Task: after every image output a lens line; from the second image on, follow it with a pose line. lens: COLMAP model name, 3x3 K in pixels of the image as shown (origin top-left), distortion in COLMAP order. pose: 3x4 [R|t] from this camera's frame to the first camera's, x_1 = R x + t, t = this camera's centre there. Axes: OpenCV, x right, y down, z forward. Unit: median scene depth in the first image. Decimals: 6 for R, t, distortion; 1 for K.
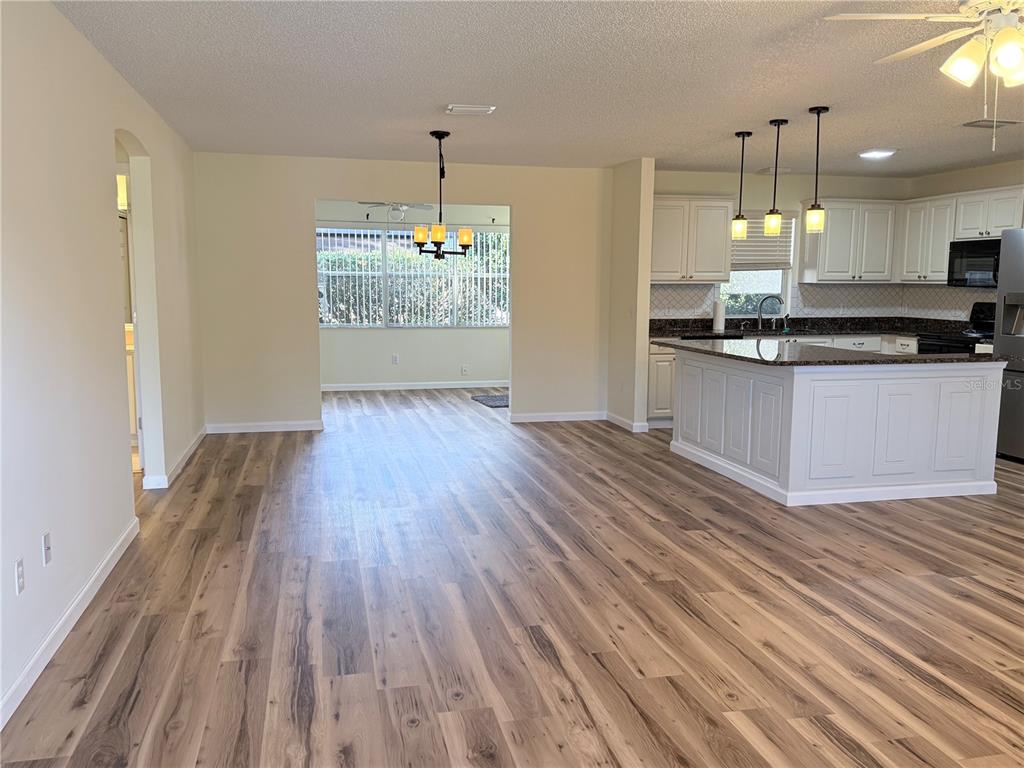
lens RADIAL K [[842.0, 0, 510.5], [0, 842.0, 379.8], [0, 0, 1]] dist [0.040333, -0.046165]
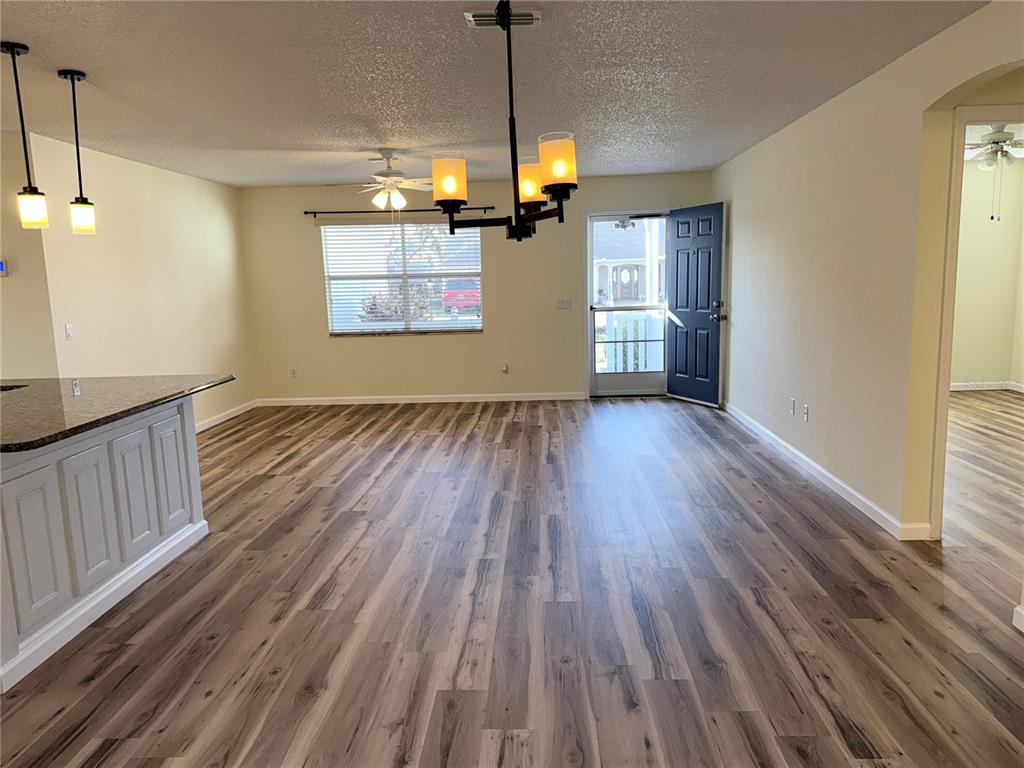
lens RADIAL K [[774.1, 0, 509.5], [0, 774.1, 386.5], [0, 0, 1]] dist [0.055212, -0.065166]
pose [[-0.963012, -0.014683, 0.269058, -0.199158], [0.057105, 0.964713, 0.257036, -0.186904], [-0.263338, 0.262893, -0.928192, 1.488864]]
